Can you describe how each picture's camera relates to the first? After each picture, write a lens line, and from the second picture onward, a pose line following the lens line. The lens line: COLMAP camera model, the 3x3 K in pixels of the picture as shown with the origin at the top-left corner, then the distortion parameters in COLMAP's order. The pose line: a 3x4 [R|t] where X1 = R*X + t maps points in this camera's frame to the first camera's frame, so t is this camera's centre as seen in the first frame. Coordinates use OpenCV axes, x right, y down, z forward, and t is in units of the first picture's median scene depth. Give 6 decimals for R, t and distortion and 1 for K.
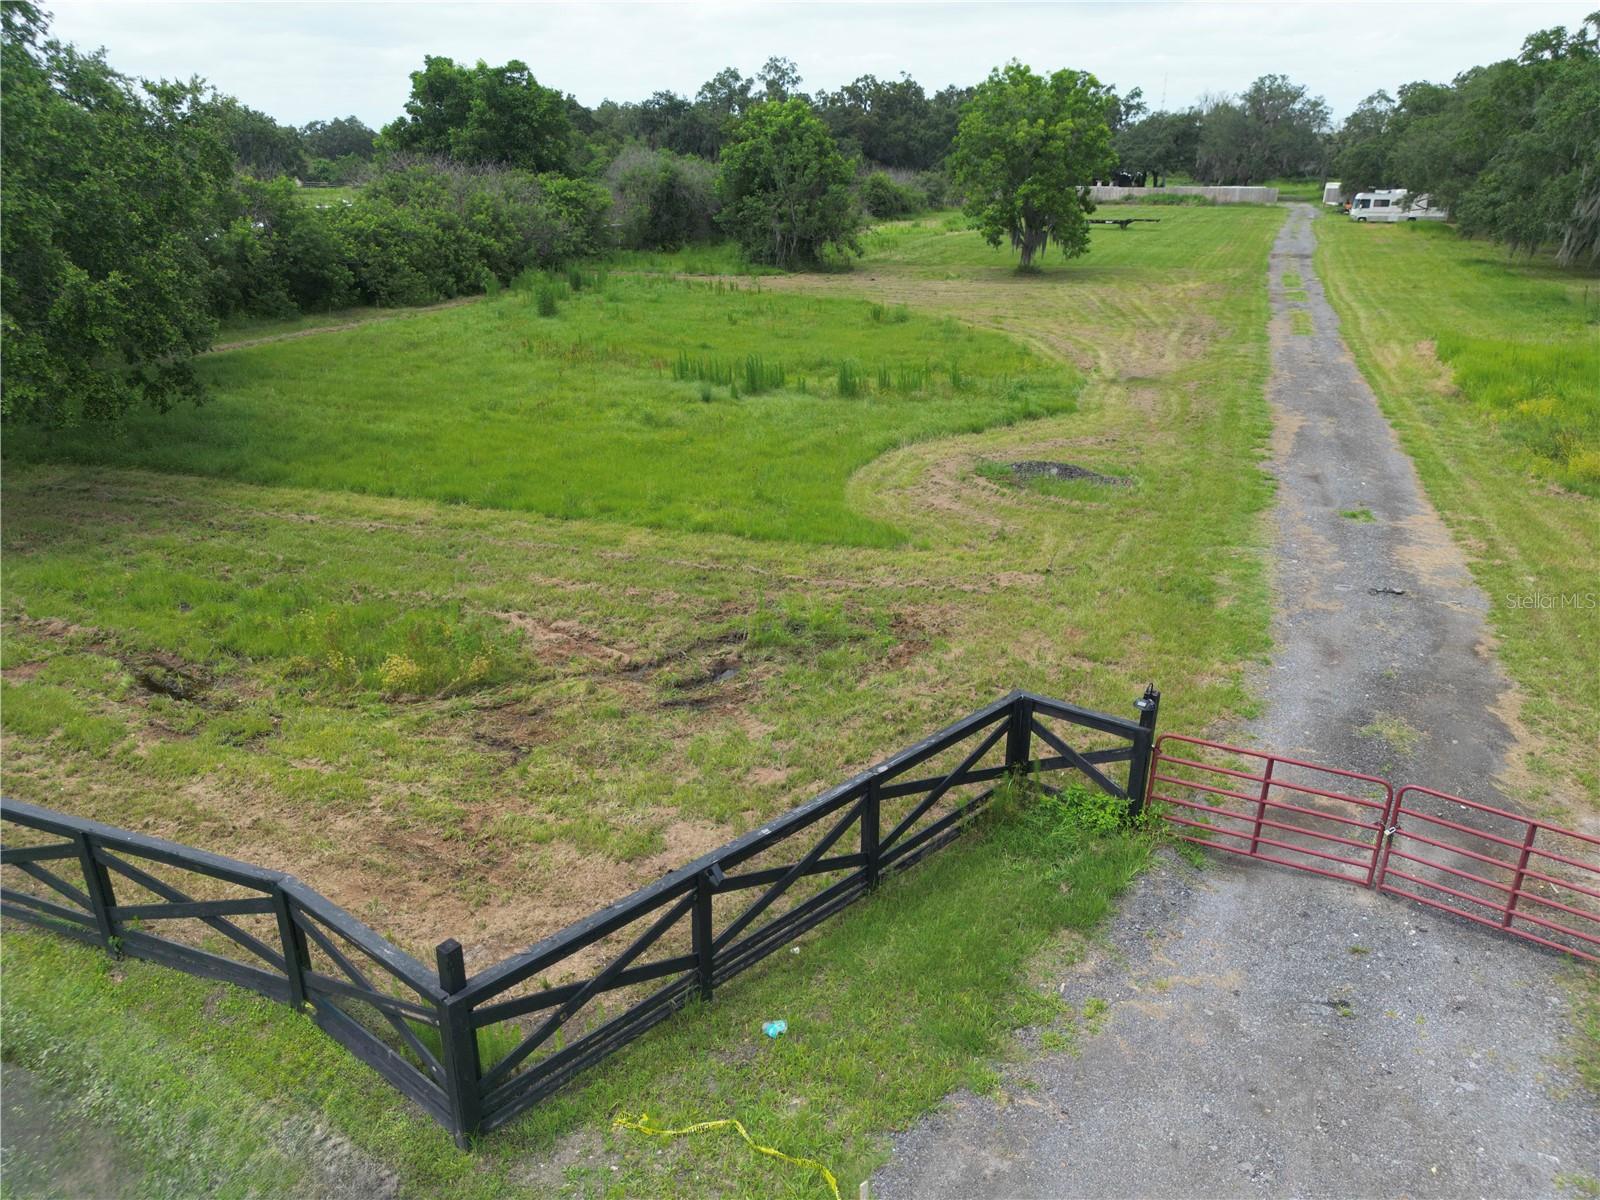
lens RADIAL K [[1135.3, 0, 796.1], [0, 1135.3, 595.7], [0, 0, 1]] dist [0.055972, -0.044917]
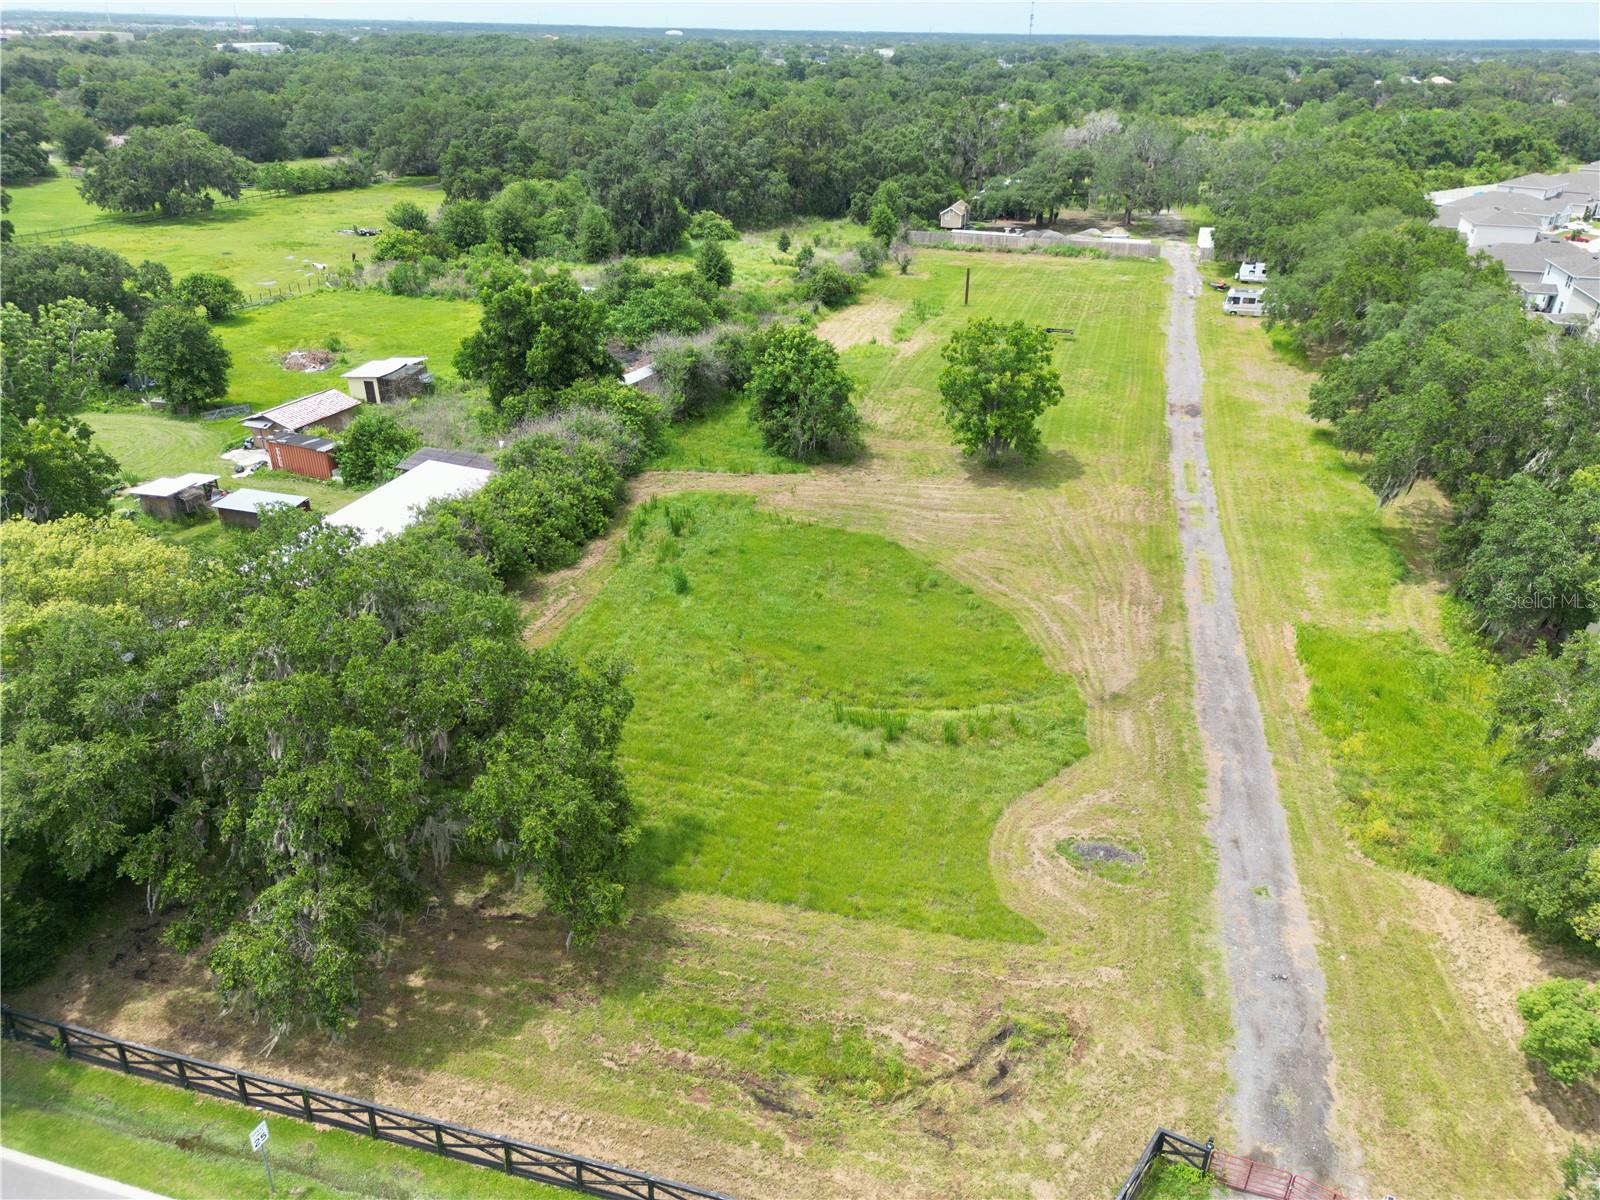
lens RADIAL K [[1135.3, 0, 795.2], [0, 1135.3, 598.3], [0, 0, 1]] dist [0.055972, -0.044917]
pose [[0.993962, -0.040193, 0.102097, -0.611703], [0.030689, 0.995192, 0.093009, -0.994060], [-0.105344, -0.089314, 0.990417, -1.026749]]
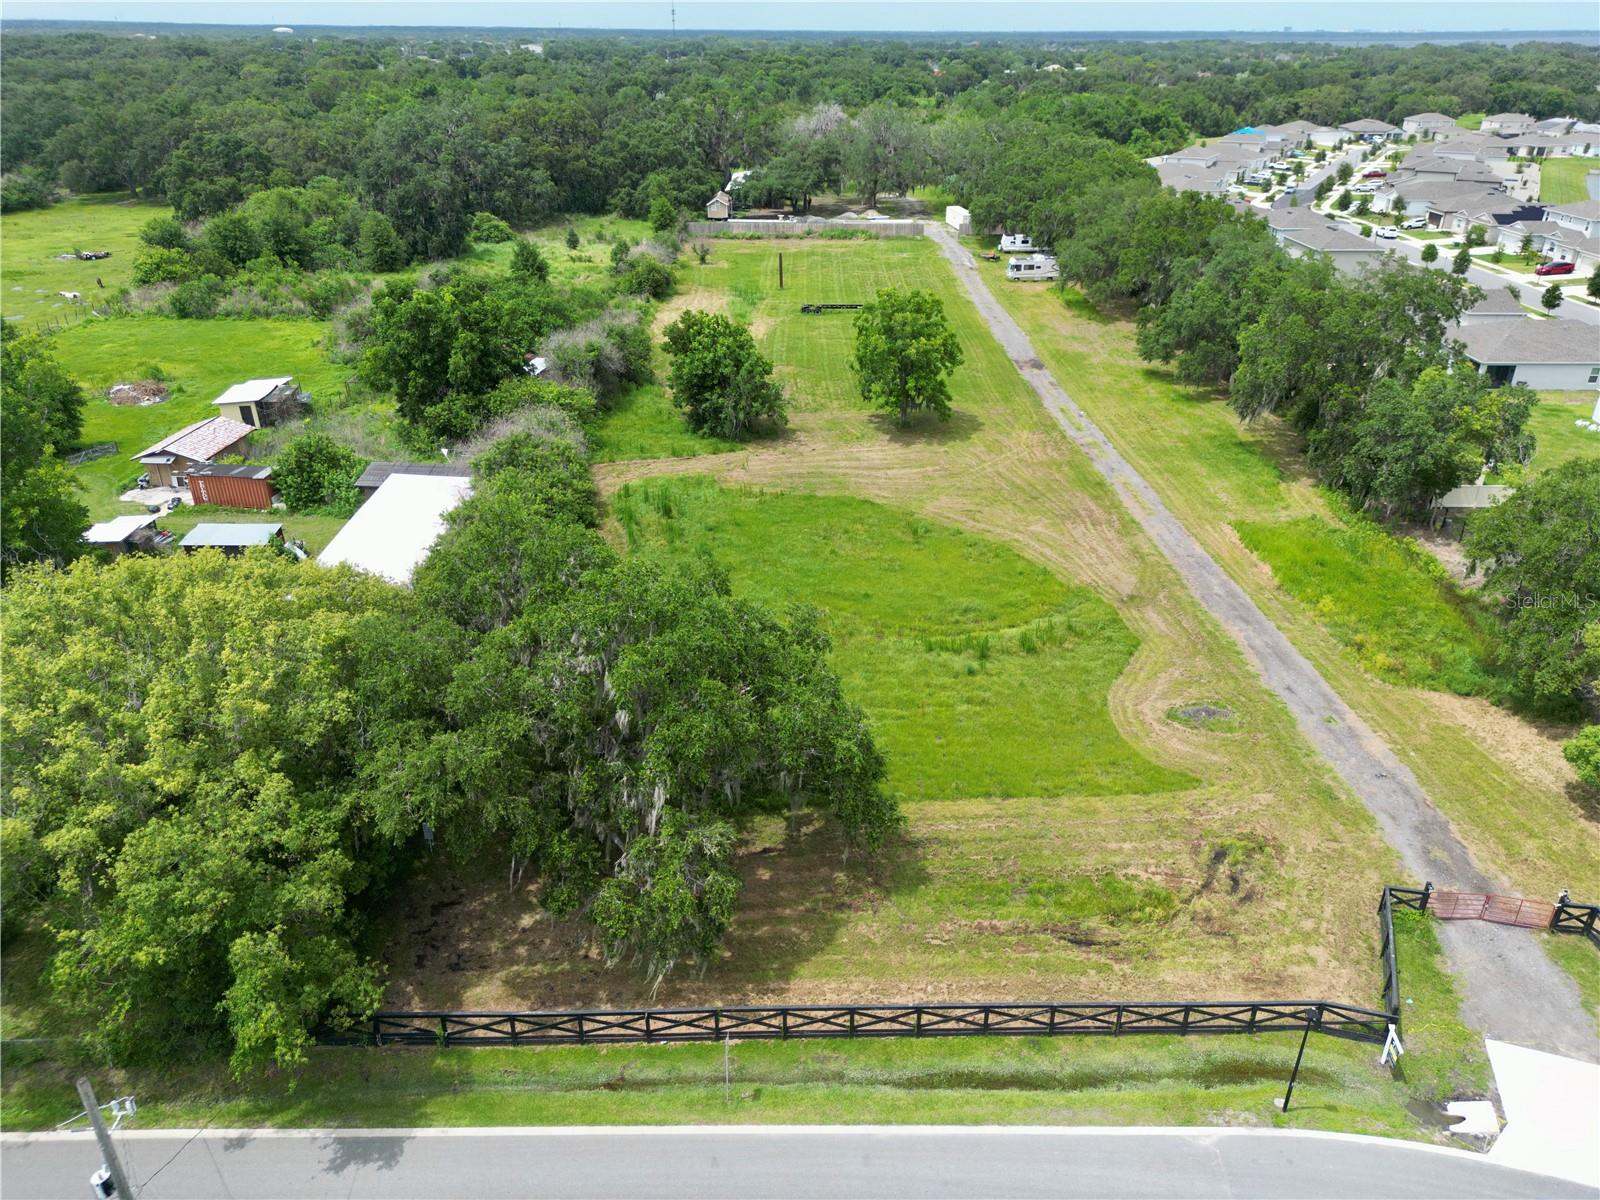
lens RADIAL K [[1135.3, 0, 798.5], [0, 1135.3, 603.2], [0, 0, 1]] dist [0.055972, -0.044917]
pose [[0.920774, -0.176239, 0.348016, -1.722319], [0.141986, 0.982346, 0.121806, -0.986060], [-0.363339, -0.062742, 0.929542, -1.053989]]
